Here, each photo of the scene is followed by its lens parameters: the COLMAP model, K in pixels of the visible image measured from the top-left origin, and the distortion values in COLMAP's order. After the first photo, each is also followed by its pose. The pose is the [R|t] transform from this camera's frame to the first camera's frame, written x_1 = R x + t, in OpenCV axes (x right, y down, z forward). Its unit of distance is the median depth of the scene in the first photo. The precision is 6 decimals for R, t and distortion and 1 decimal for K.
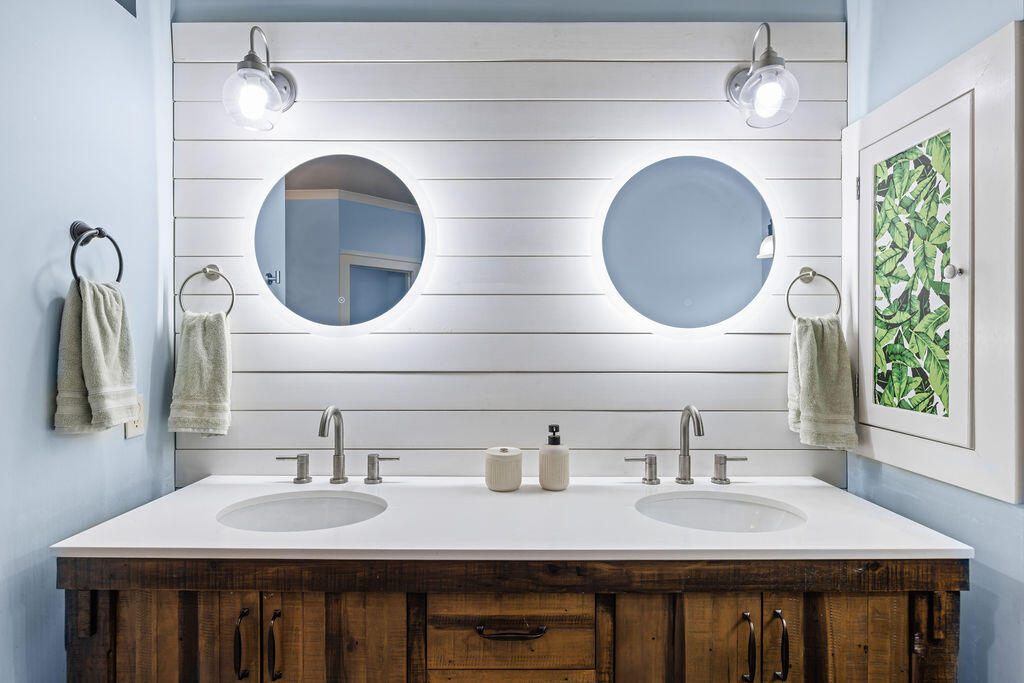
lens RADIAL K [[524.7, 0, 512.2], [0, 524.7, 337.3], [0, 0, 1]] dist [-0.004043, 0.001274]
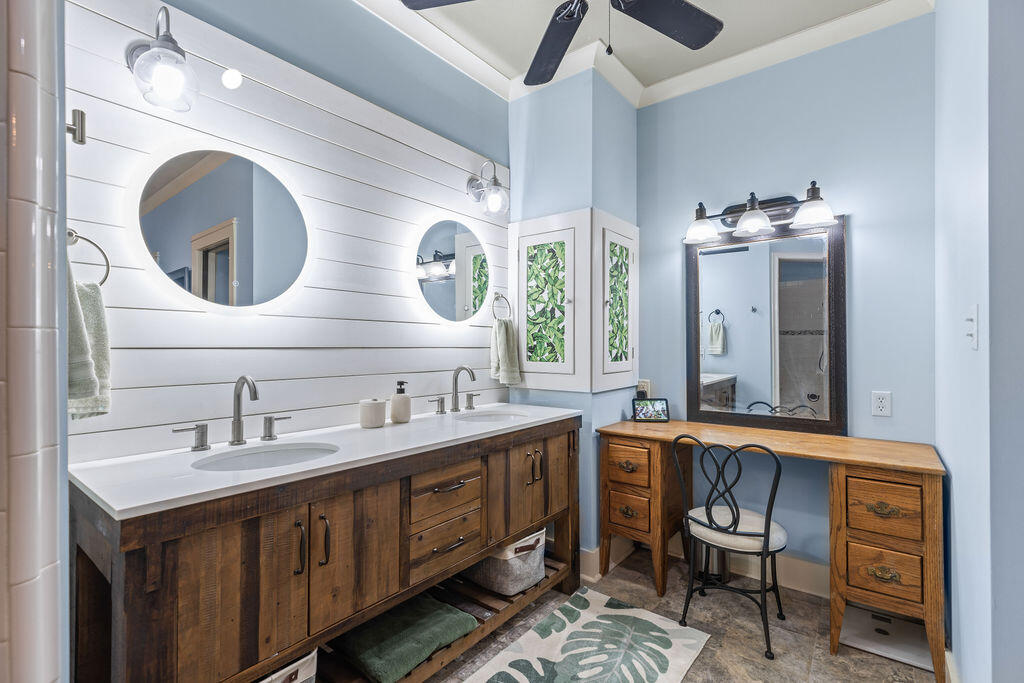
lens RADIAL K [[458.4, 0, 505.8], [0, 458.4, 340.8], [0, 0, 1]] dist [0.007074, -0.001078]
pose [[0.628464, 0.009454, 0.777781, -0.830664], [-0.005891, 0.999955, -0.007394, 0.063548], [-0.777816, 0.000065, 0.628492, -0.083514]]
